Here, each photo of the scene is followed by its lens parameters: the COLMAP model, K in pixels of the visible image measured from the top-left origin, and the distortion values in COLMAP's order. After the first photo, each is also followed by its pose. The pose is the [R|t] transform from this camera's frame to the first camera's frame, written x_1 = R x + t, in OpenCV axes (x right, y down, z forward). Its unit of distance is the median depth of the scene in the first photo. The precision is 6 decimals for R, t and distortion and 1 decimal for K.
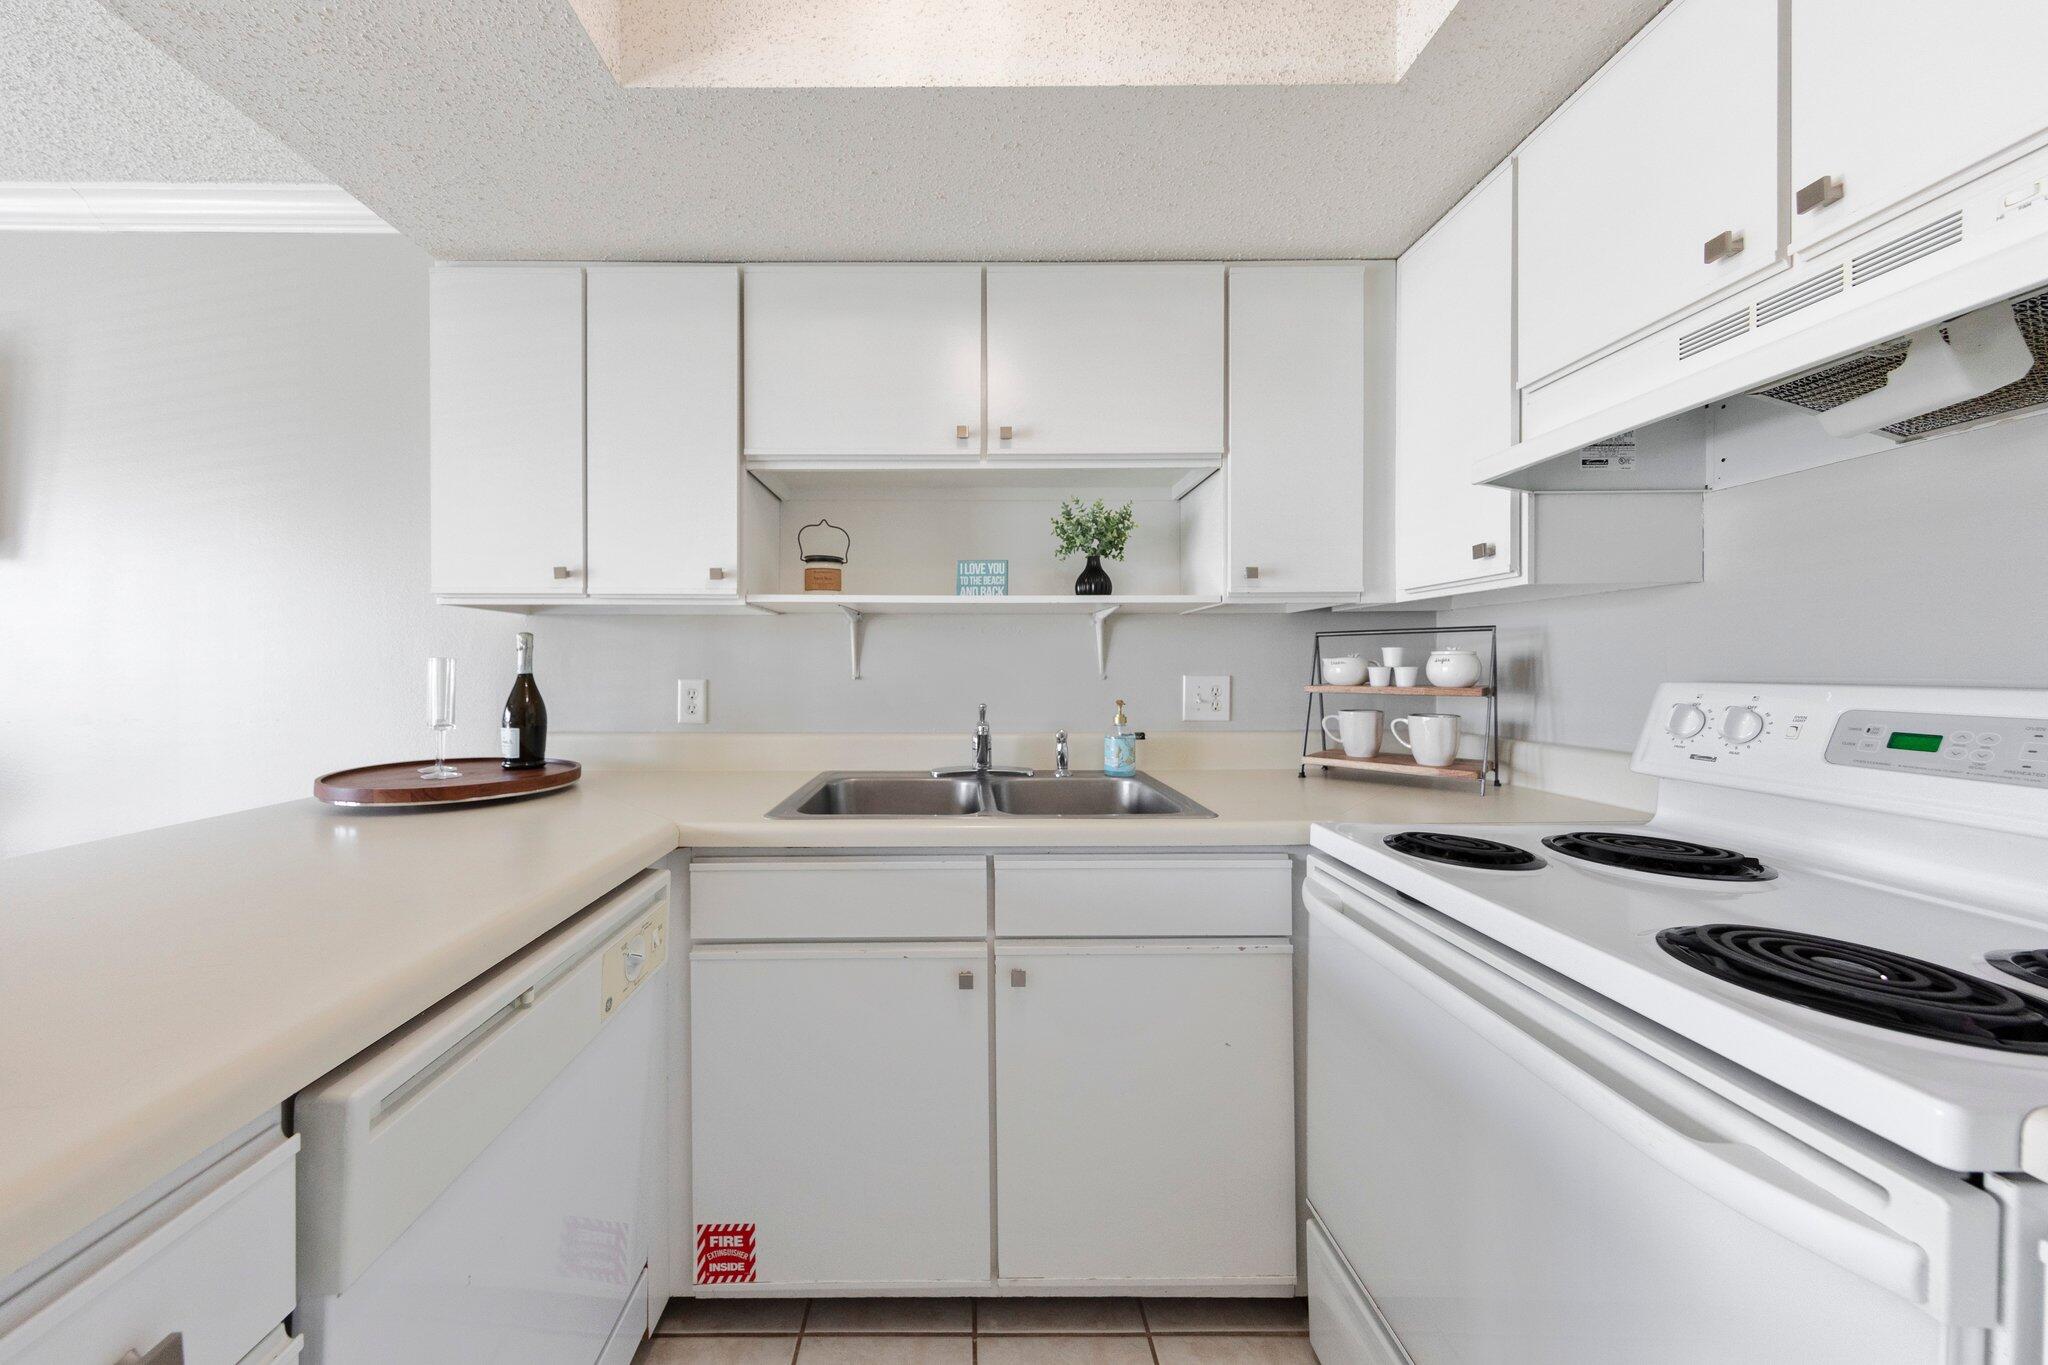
lens RADIAL K [[664.6, 0, 1024.2], [0, 664.6, 672.8], [0, 0, 1]] dist [0.001097, 0.000002]
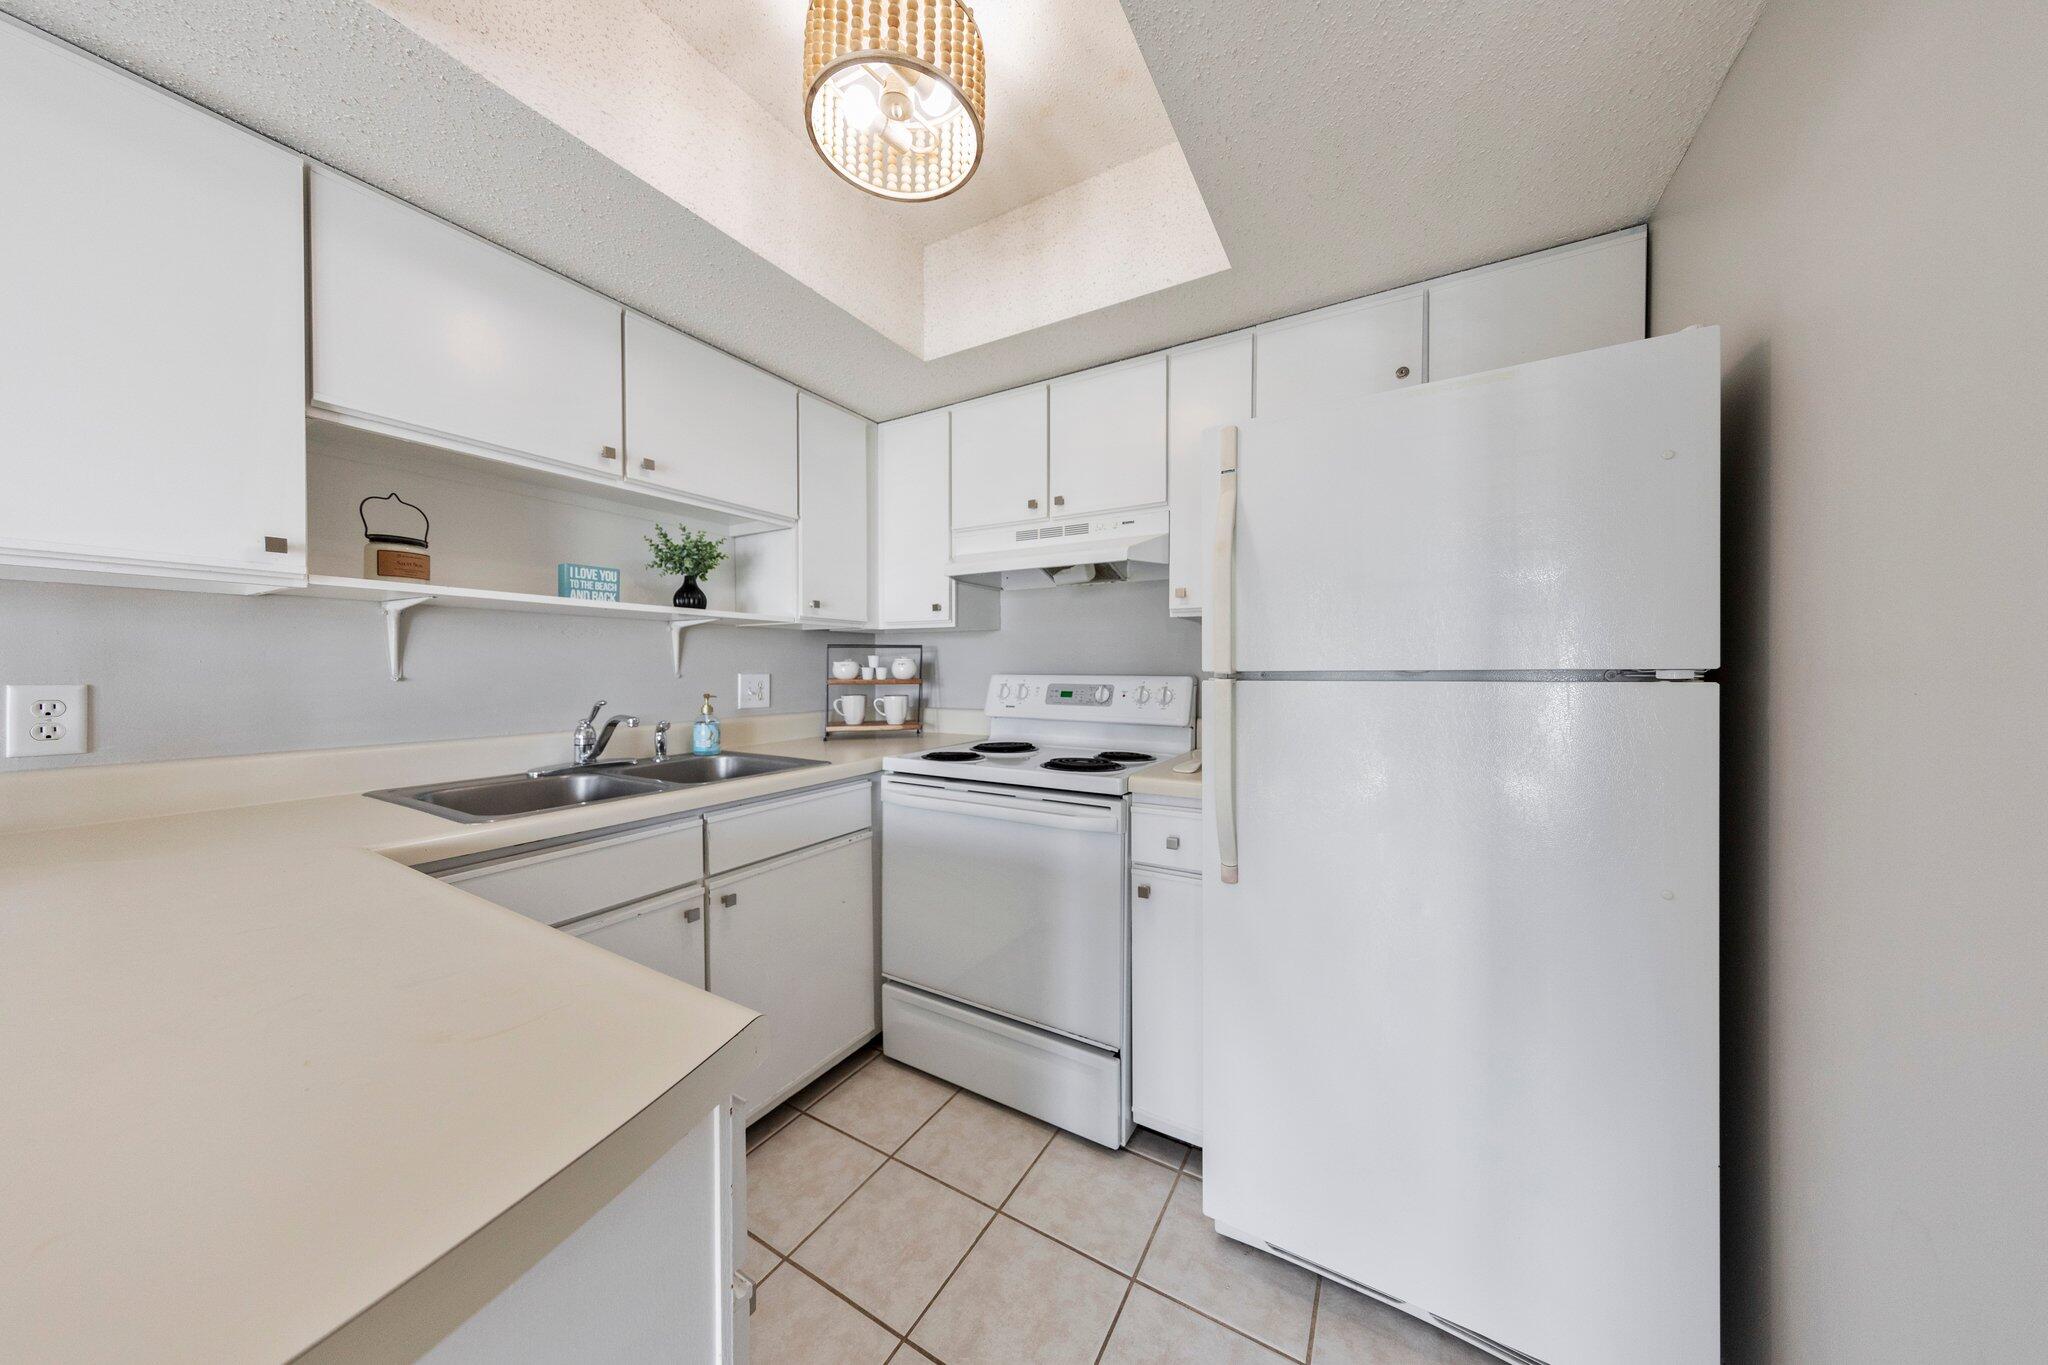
lens RADIAL K [[639.6, 0, 1024.0], [0, 639.6, 682.5], [0, 0, 1]] dist [-0.000376, -0.000033]
pose [[0.498885, -0.017991, 0.866481, -0.660811], [0.006807, 0.999835, 0.016841, 0.004111], [-0.866641, -0.002504, 0.498925, -0.121143]]
